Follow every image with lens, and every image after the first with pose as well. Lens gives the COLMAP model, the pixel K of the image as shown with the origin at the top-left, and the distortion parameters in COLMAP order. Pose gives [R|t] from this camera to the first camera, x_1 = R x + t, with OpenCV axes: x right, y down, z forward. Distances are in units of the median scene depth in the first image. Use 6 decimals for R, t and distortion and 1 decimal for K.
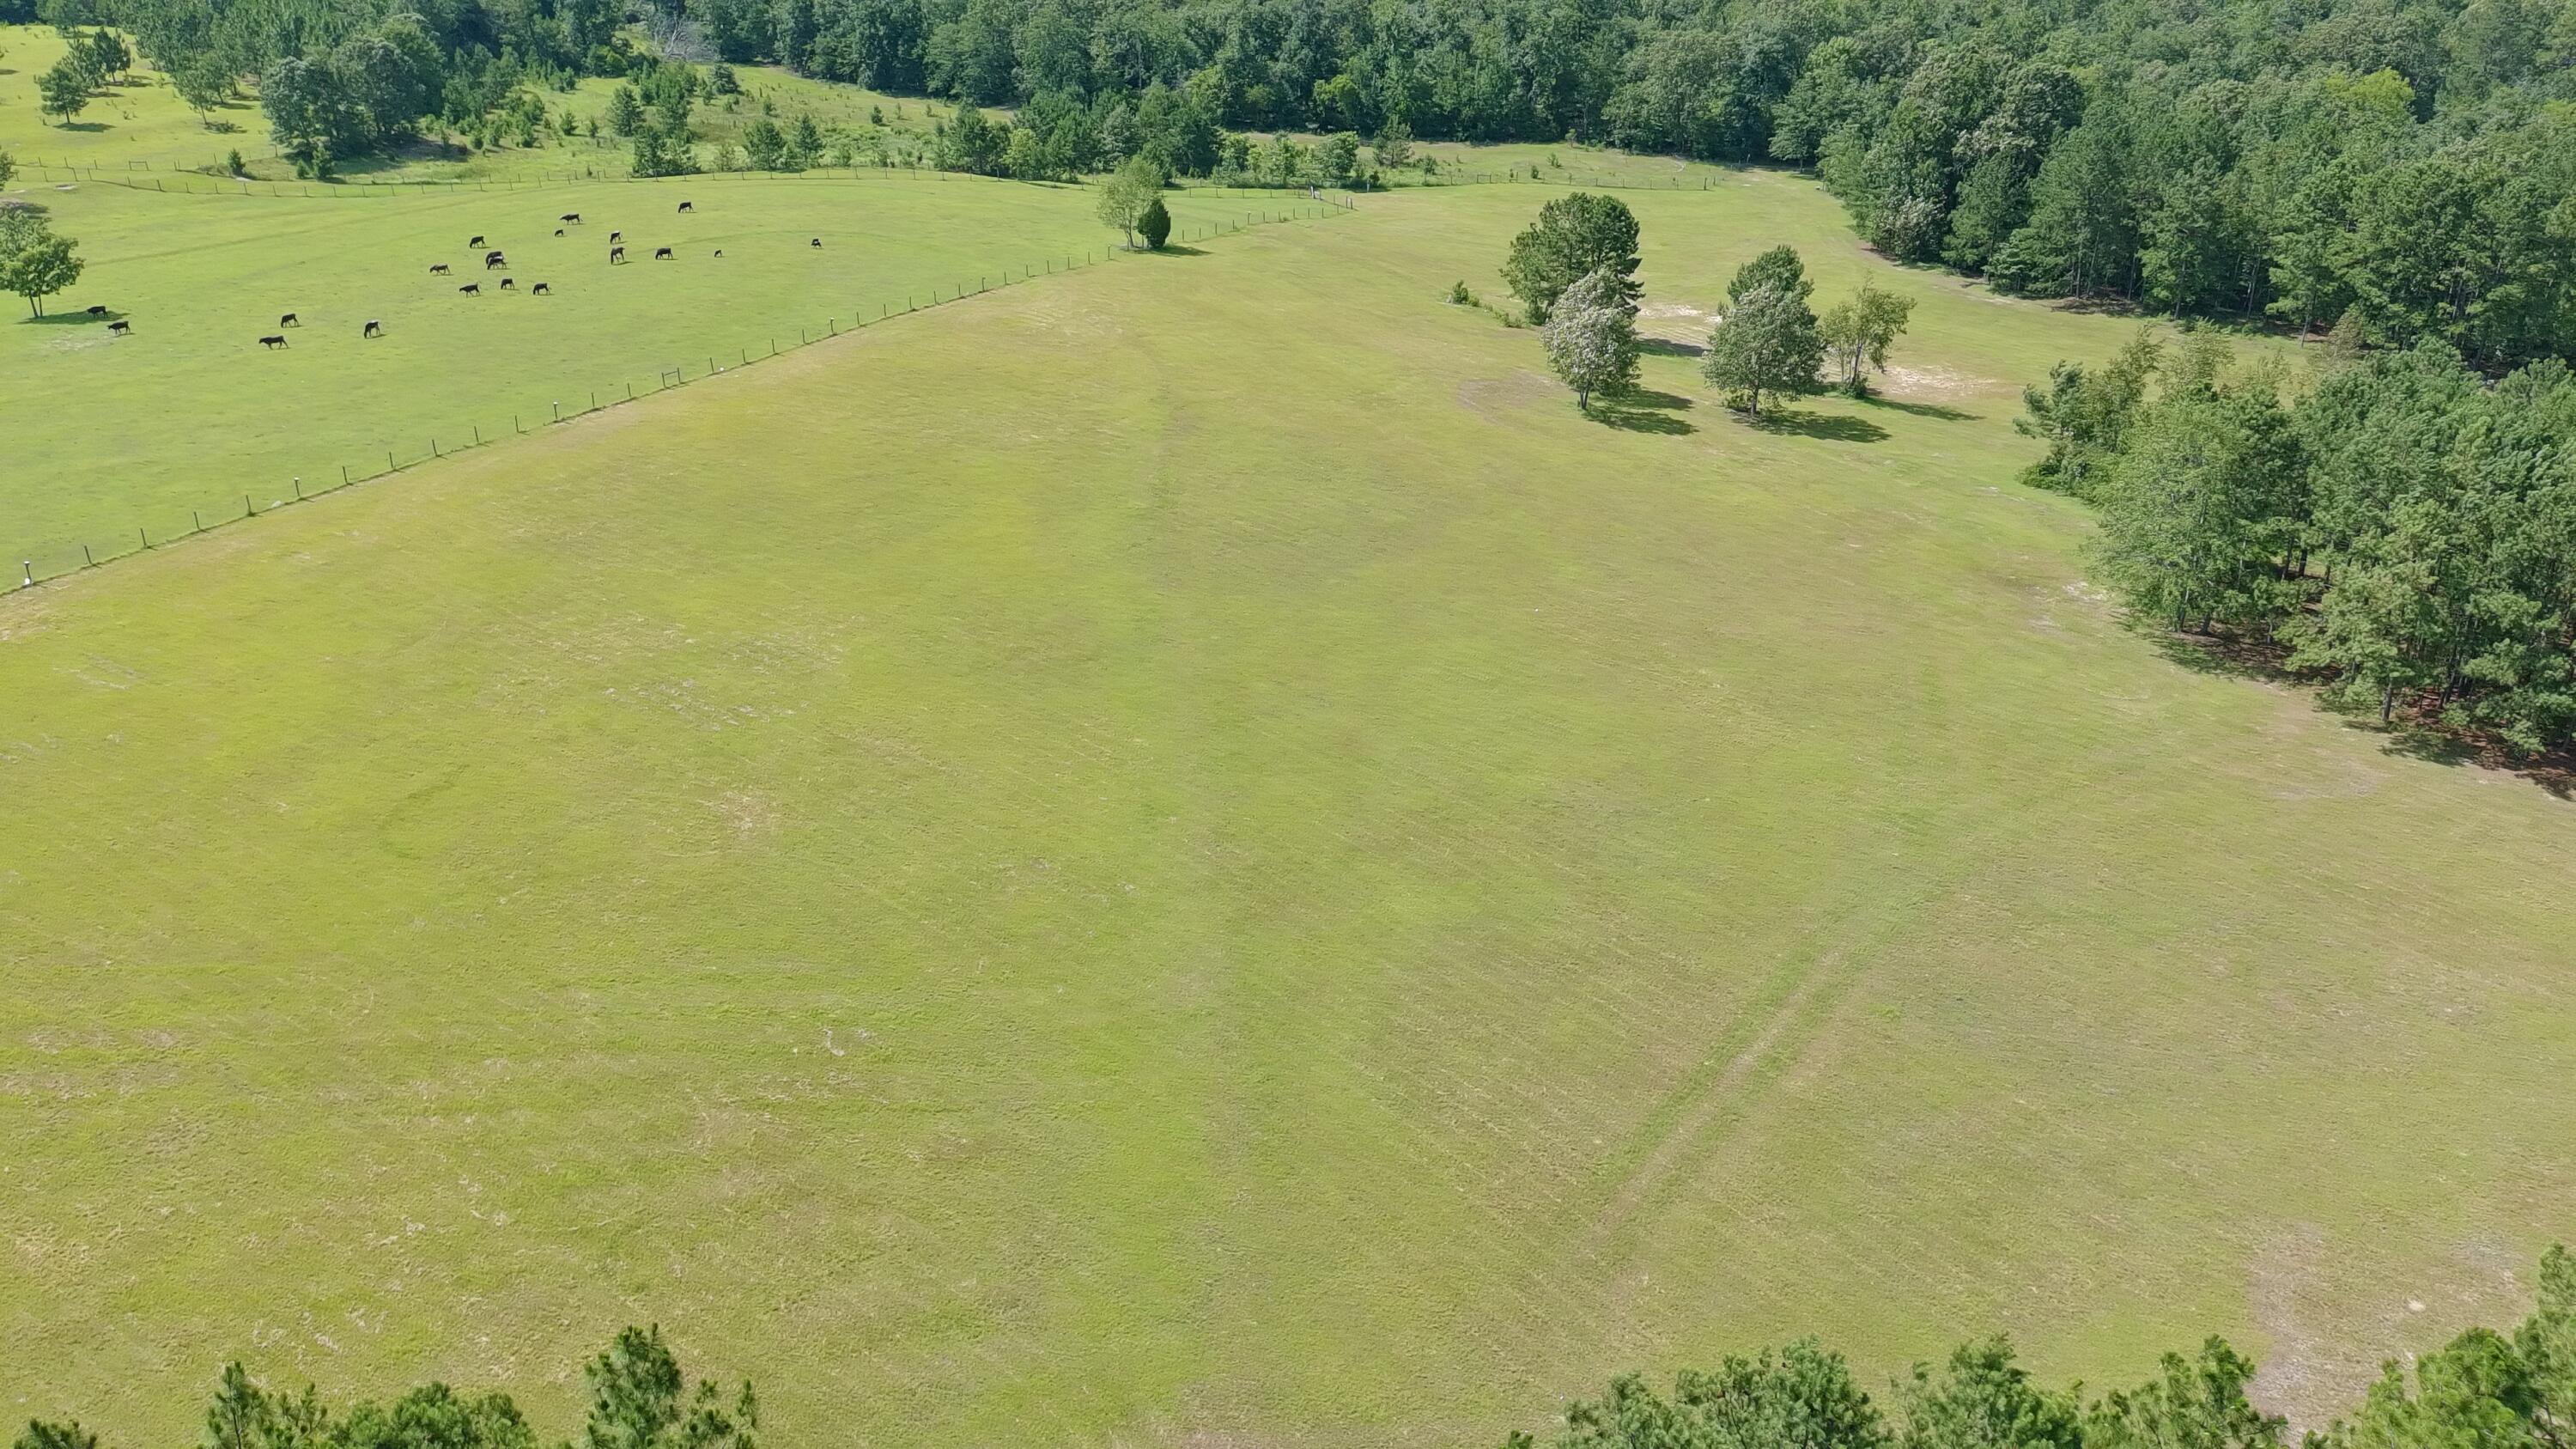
lens RADIAL K [[1996.4, 0, 1298.9], [0, 1996.4, 704.3], [0, 0, 1]] dist [0.070481, -0.084768]
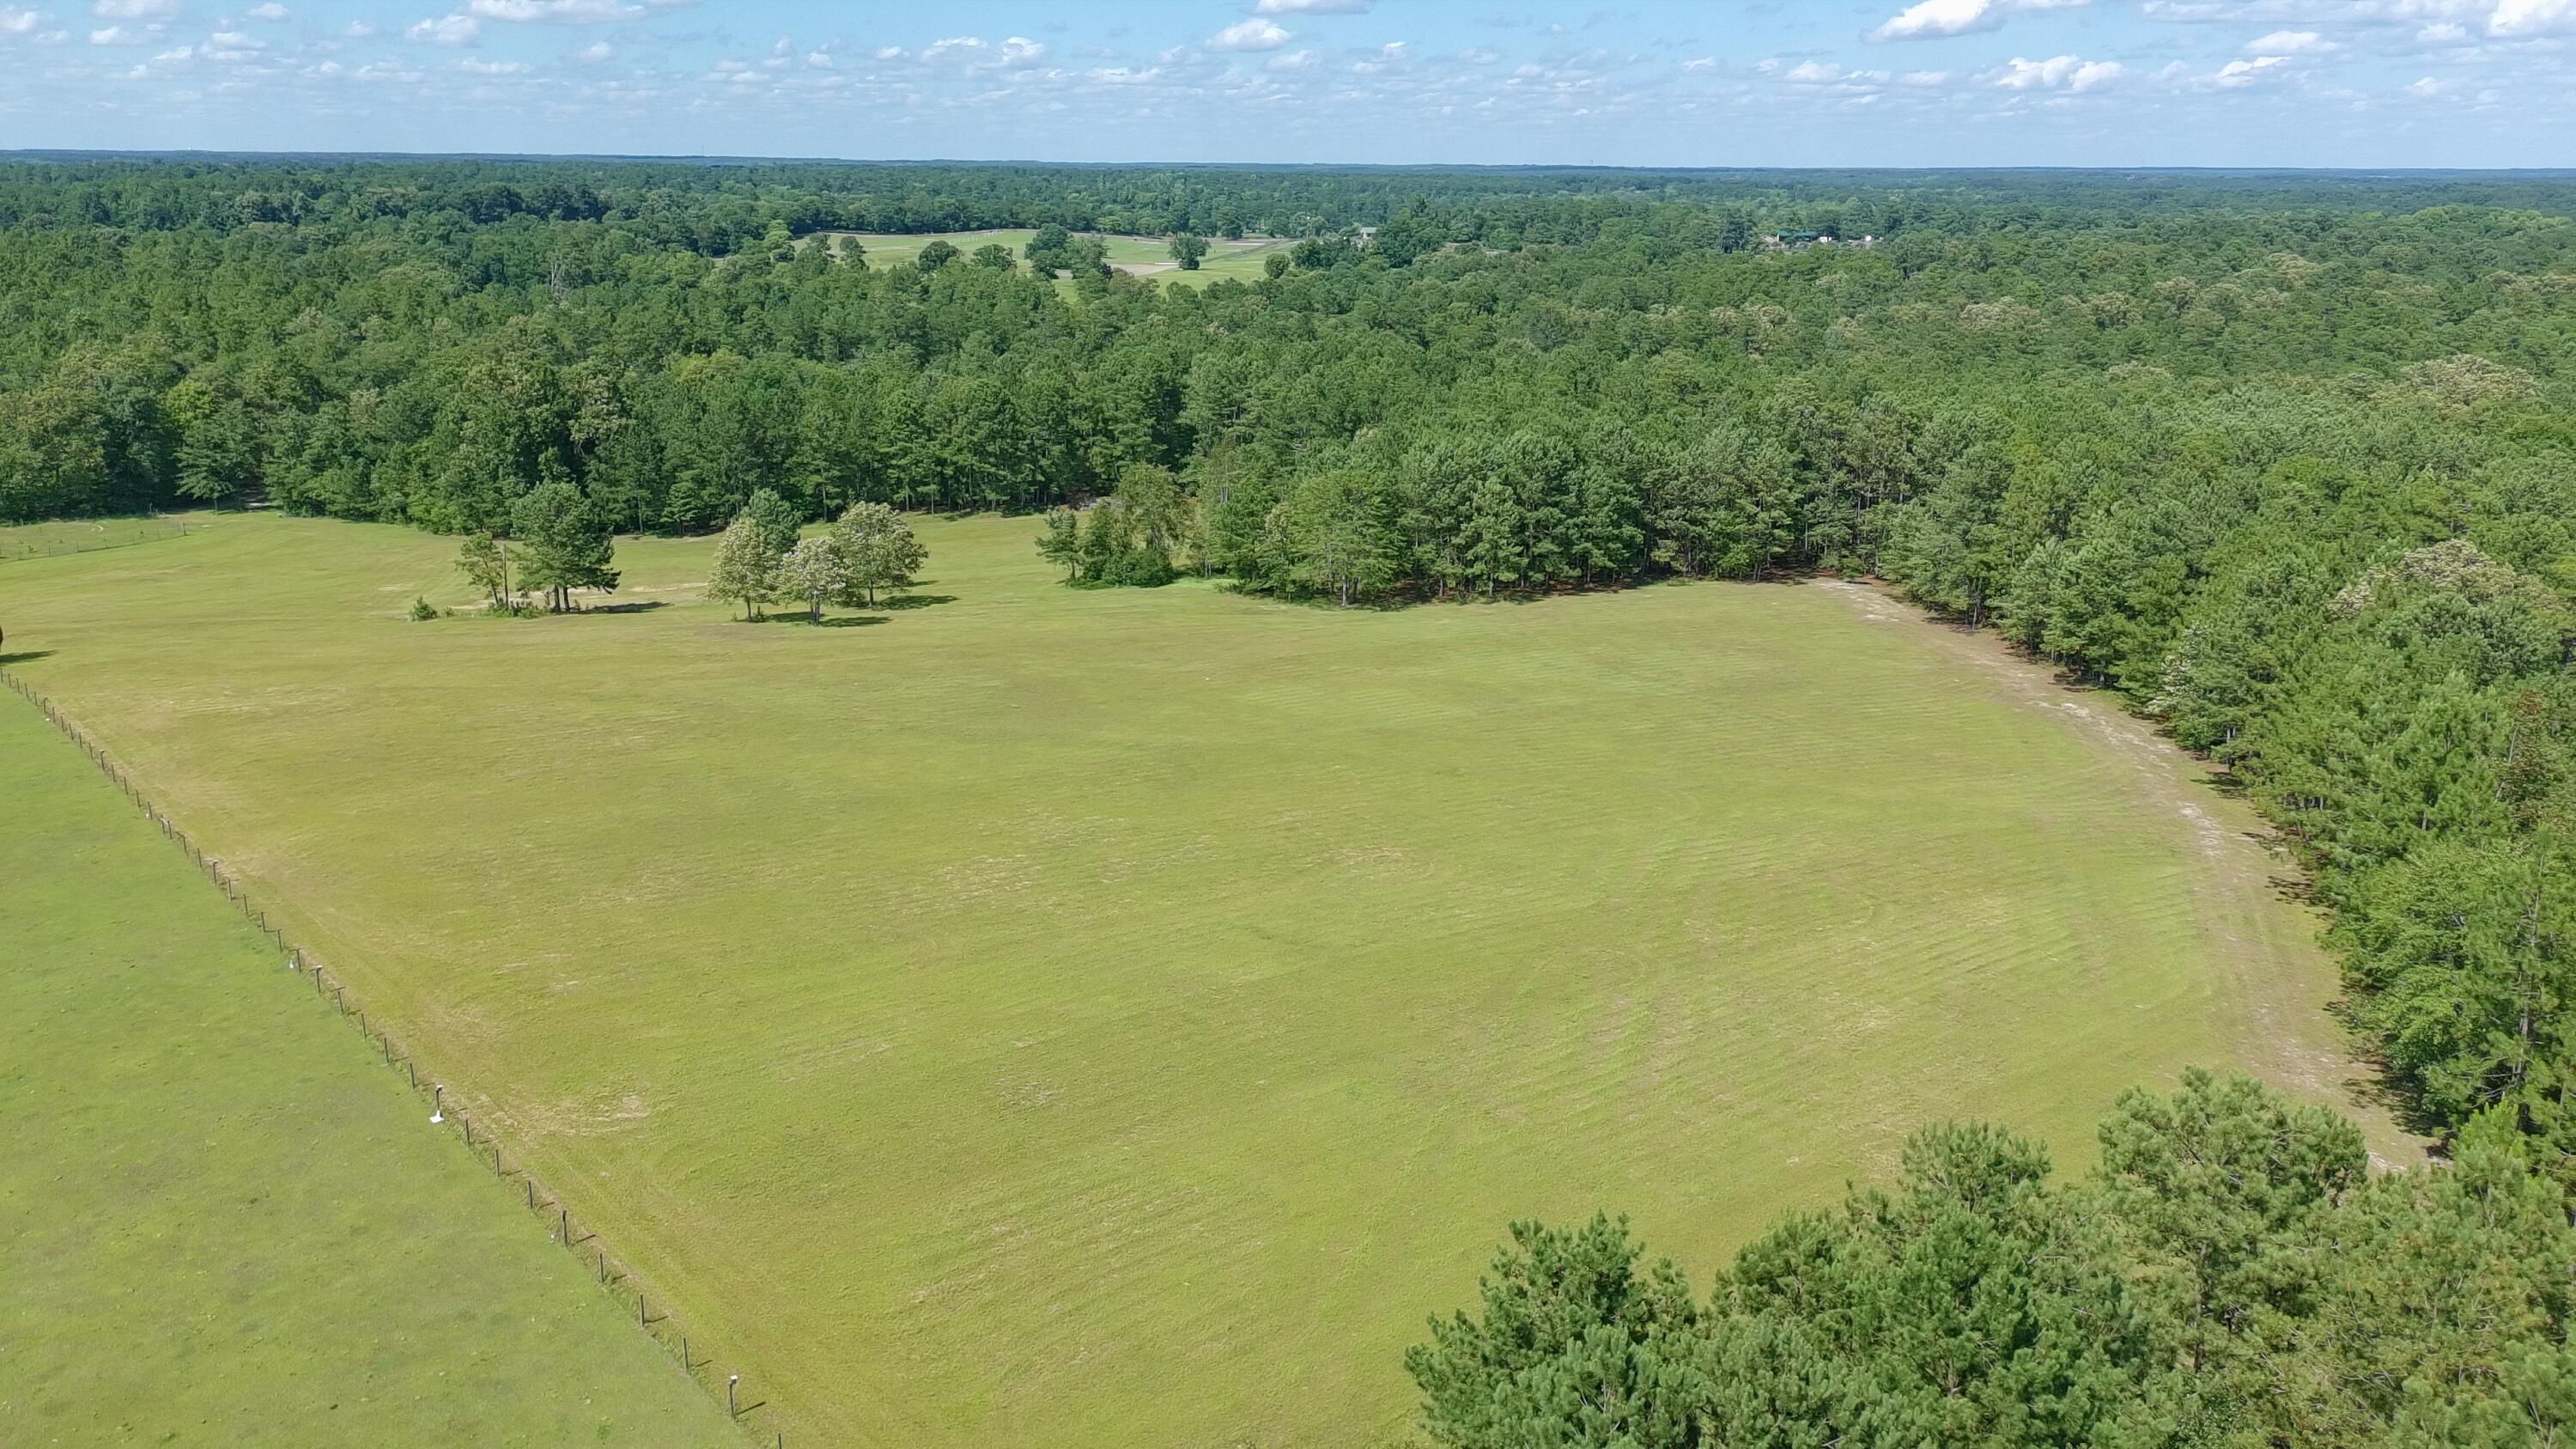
lens RADIAL K [[1995.0, 0, 1304.6], [0, 1995.0, 698.5], [0, 0, 1]] dist [0.067510, -0.079808]
pose [[0.334549, -0.243192, 0.910459, -0.662012], [0.396184, 0.912897, 0.098266, -0.084241], [-0.855053, 0.327835, 0.401758, 0.221888]]
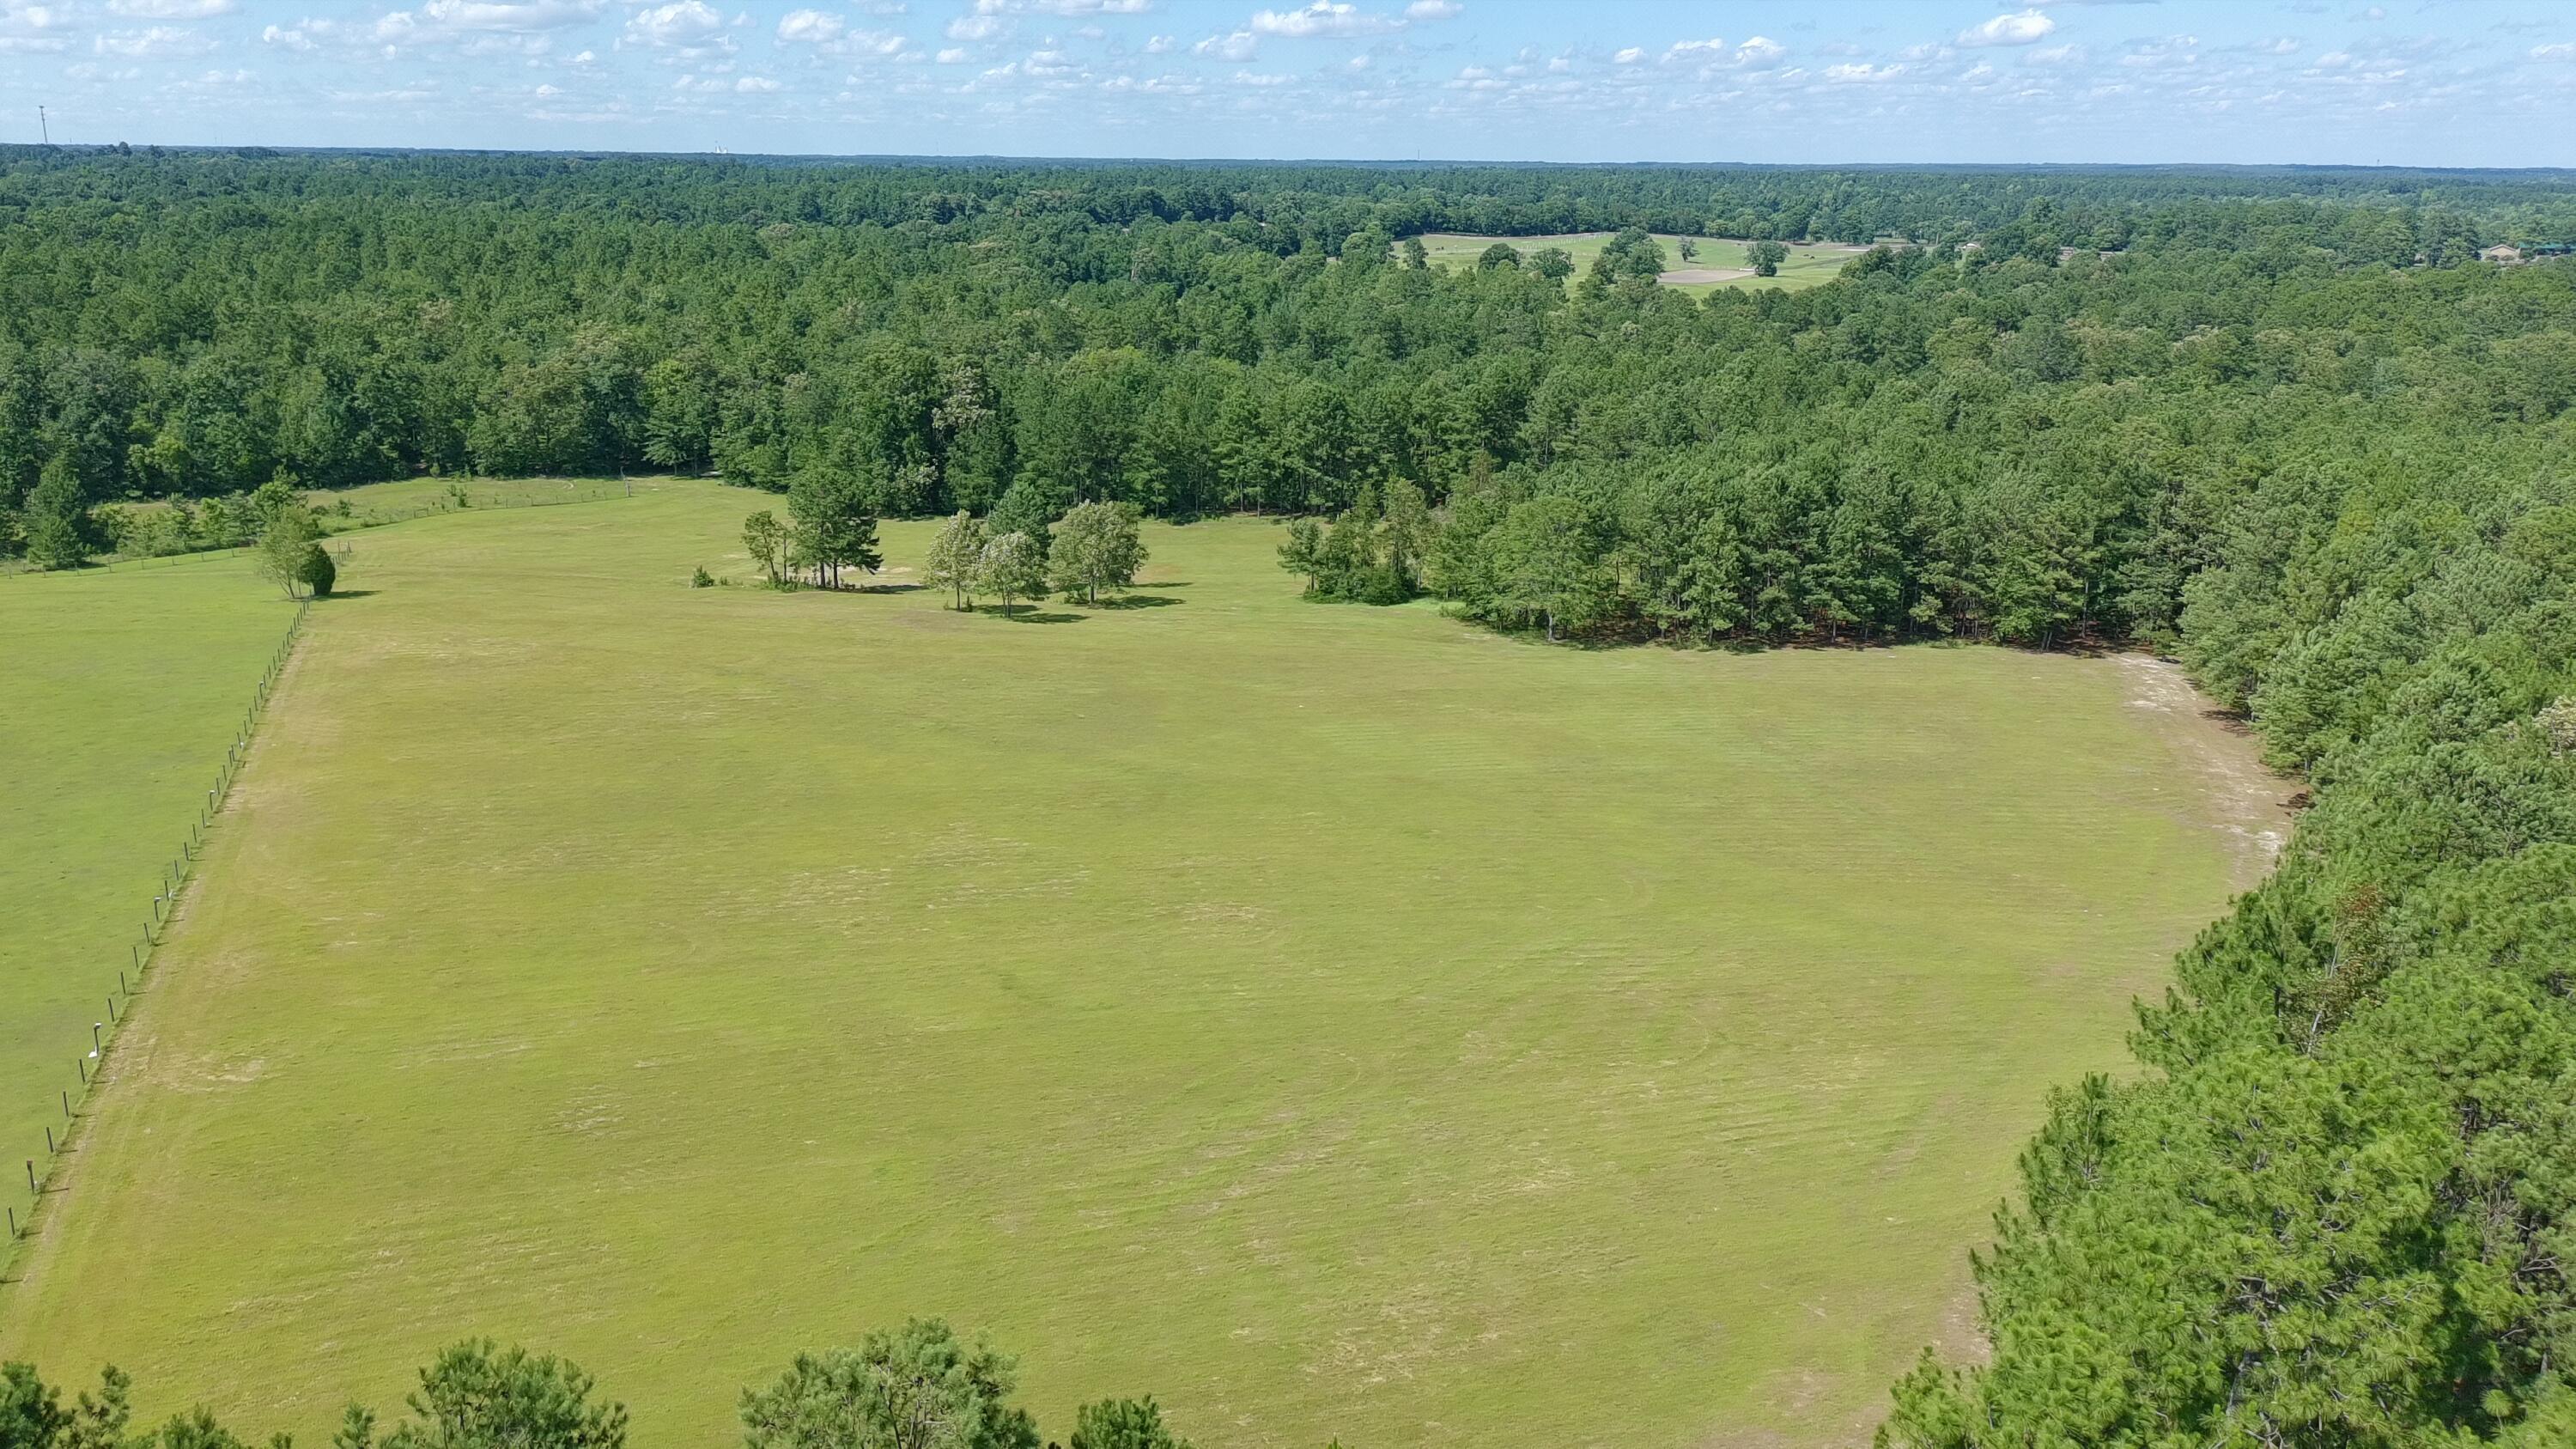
lens RADIAL K [[1996.4, 0, 1305.9], [0, 1996.4, 703.8], [0, 0, 1]] dist [0.070481, -0.084768]
pose [[0.631244, -0.199581, 0.749466, -0.513113], [0.323363, 0.946055, -0.020422, -0.011645], [-0.704959, 0.255241, 0.661728, 0.064144]]
